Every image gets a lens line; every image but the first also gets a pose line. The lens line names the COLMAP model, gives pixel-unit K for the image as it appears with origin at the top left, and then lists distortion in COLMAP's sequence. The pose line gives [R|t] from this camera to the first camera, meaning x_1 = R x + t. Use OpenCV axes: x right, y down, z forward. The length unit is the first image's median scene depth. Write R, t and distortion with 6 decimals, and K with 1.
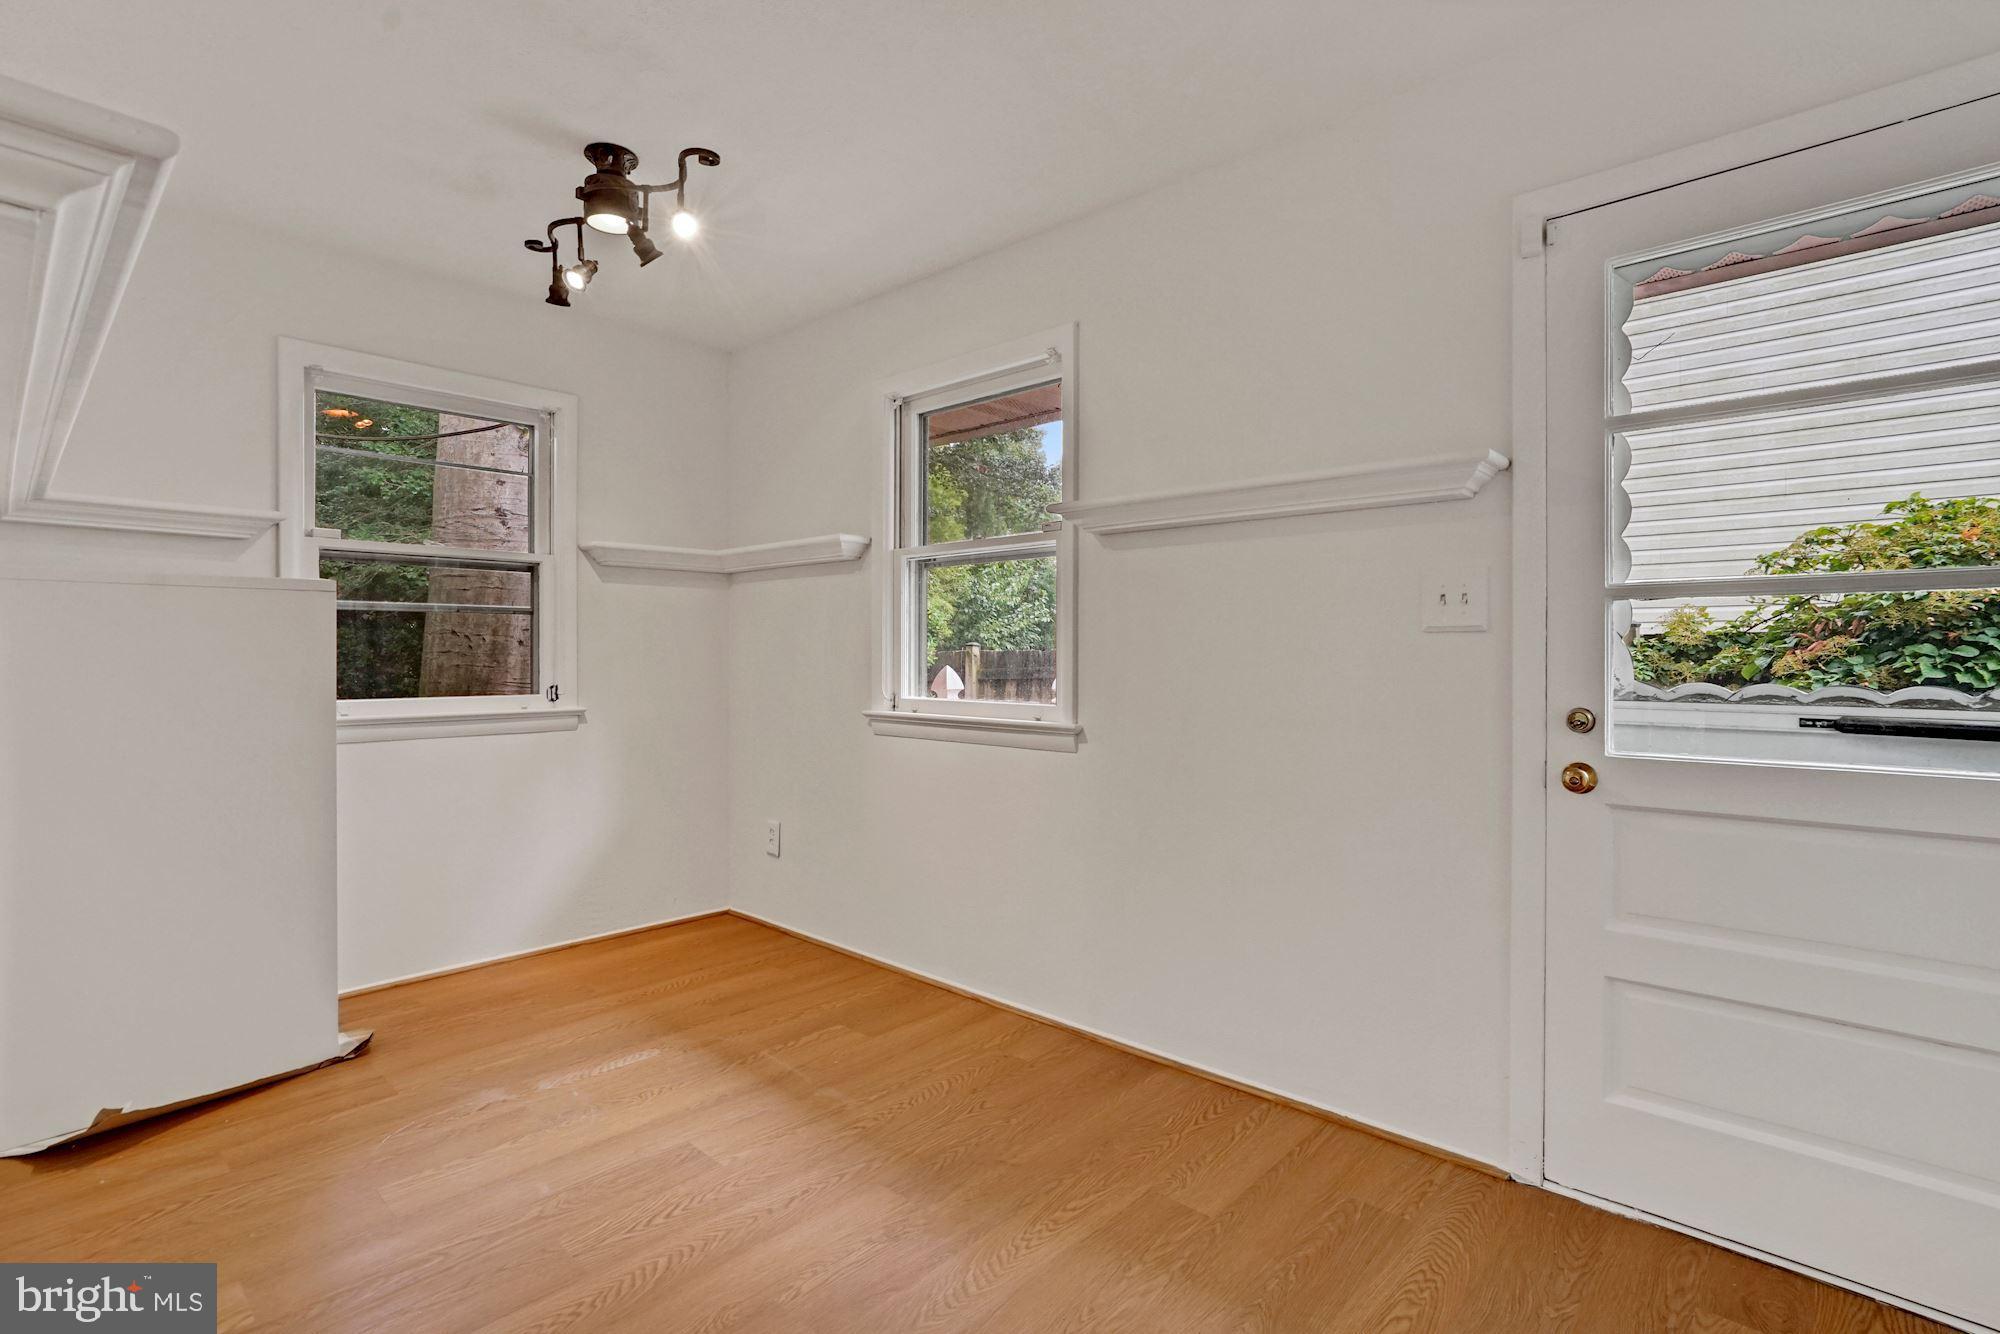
lens RADIAL K [[942.7, 0, 977.9], [0, 942.7, 661.5], [0, 0, 1]] dist [-0.032637, 0.013145]
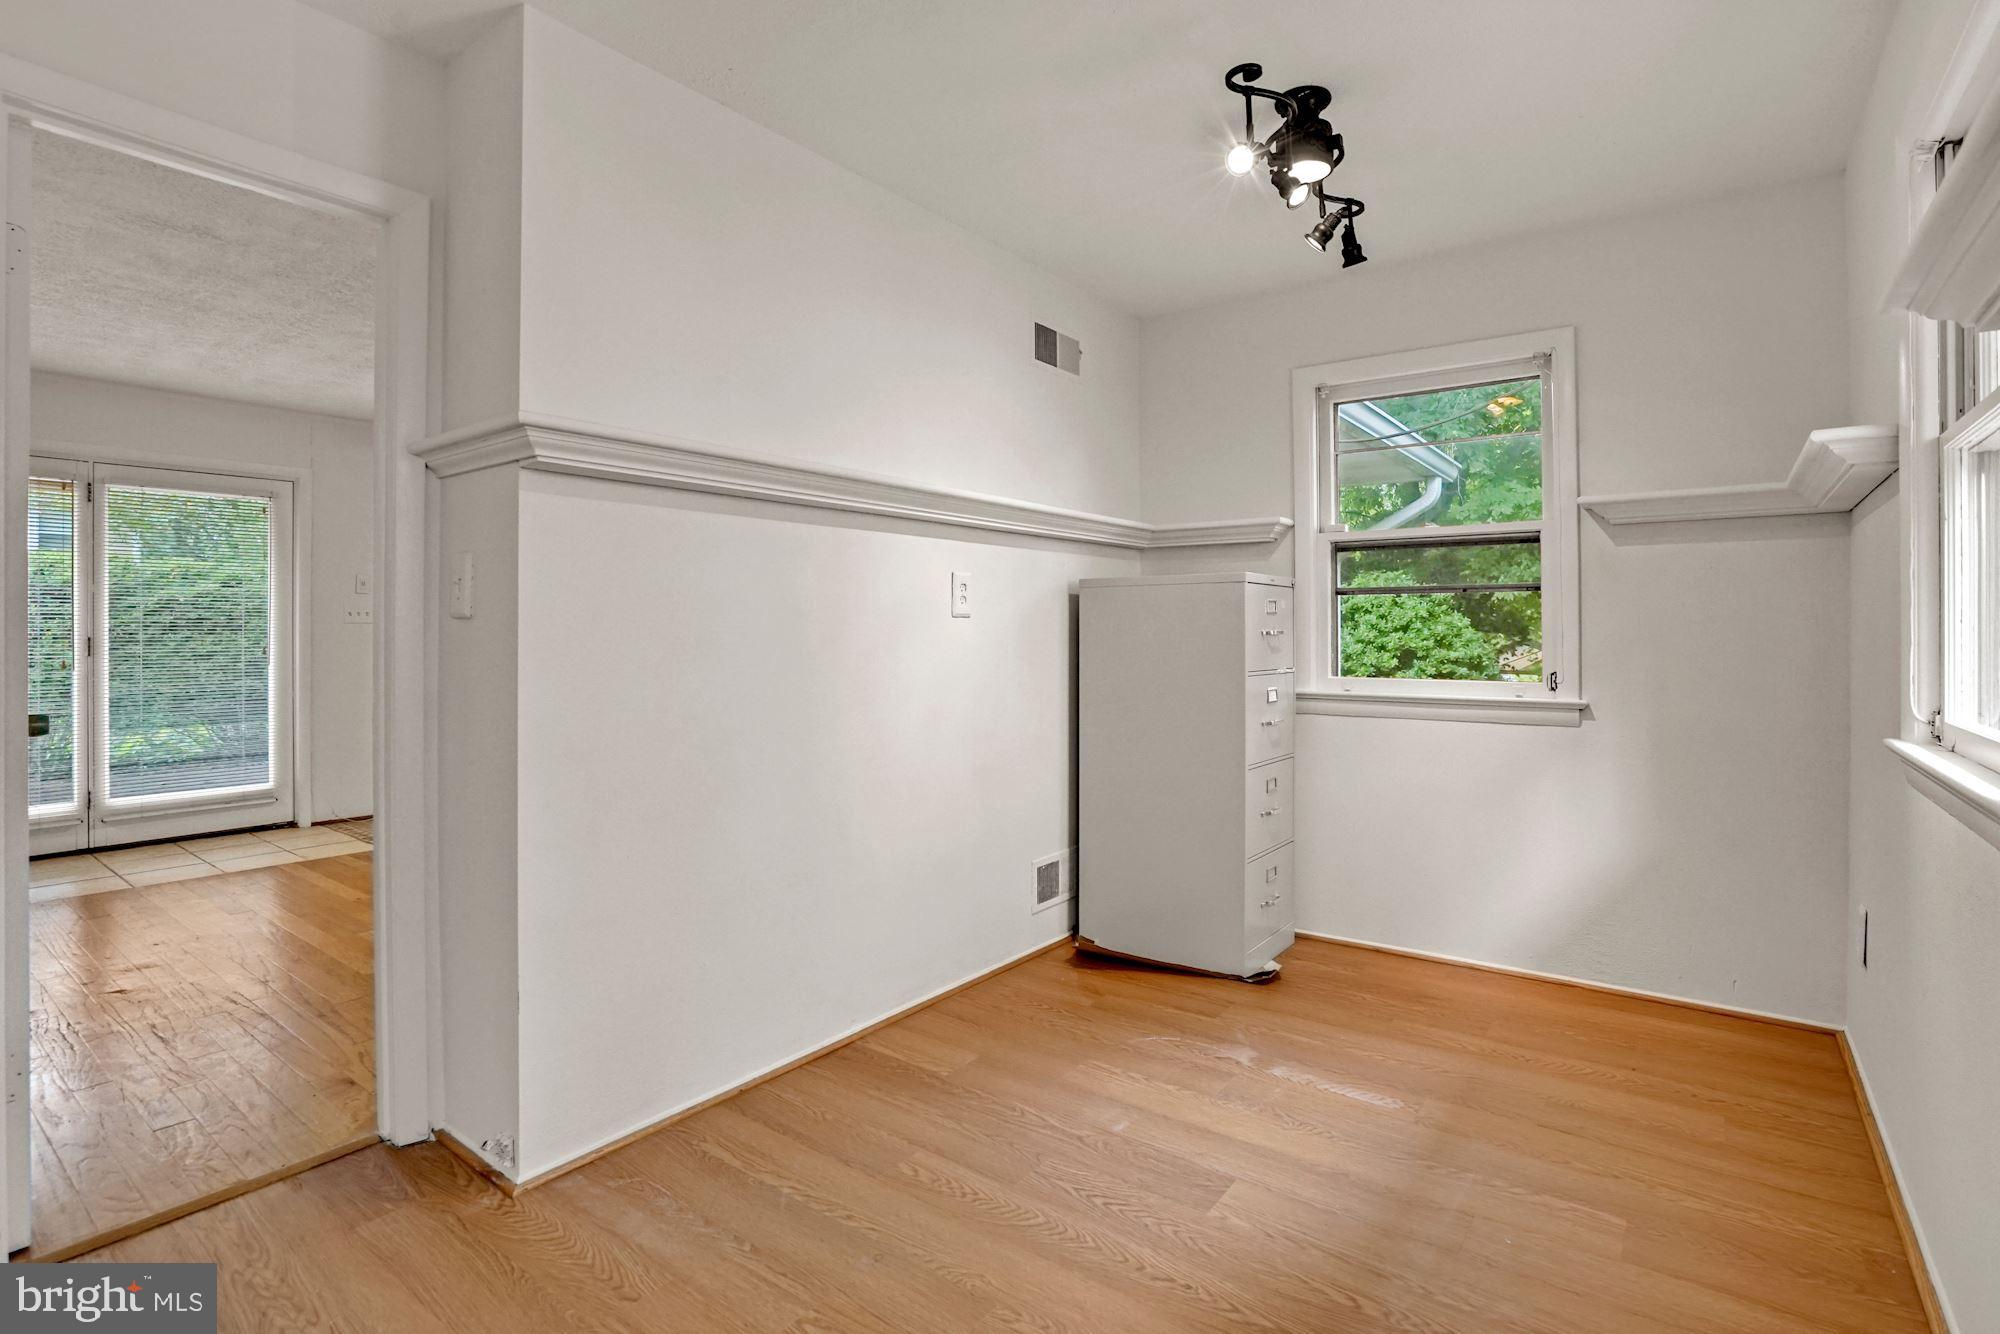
lens RADIAL K [[942.7, 0, 1003.9], [0, 942.7, 634.2], [0, 0, 1]] dist [-0.032637, 0.013145]
pose [[0.134894, -0.000433, -0.990860, 0.401674], [-0.008984, 0.999958, -0.001660, -0.003870], [0.990819, 0.009126, 0.134885, 0.478226]]
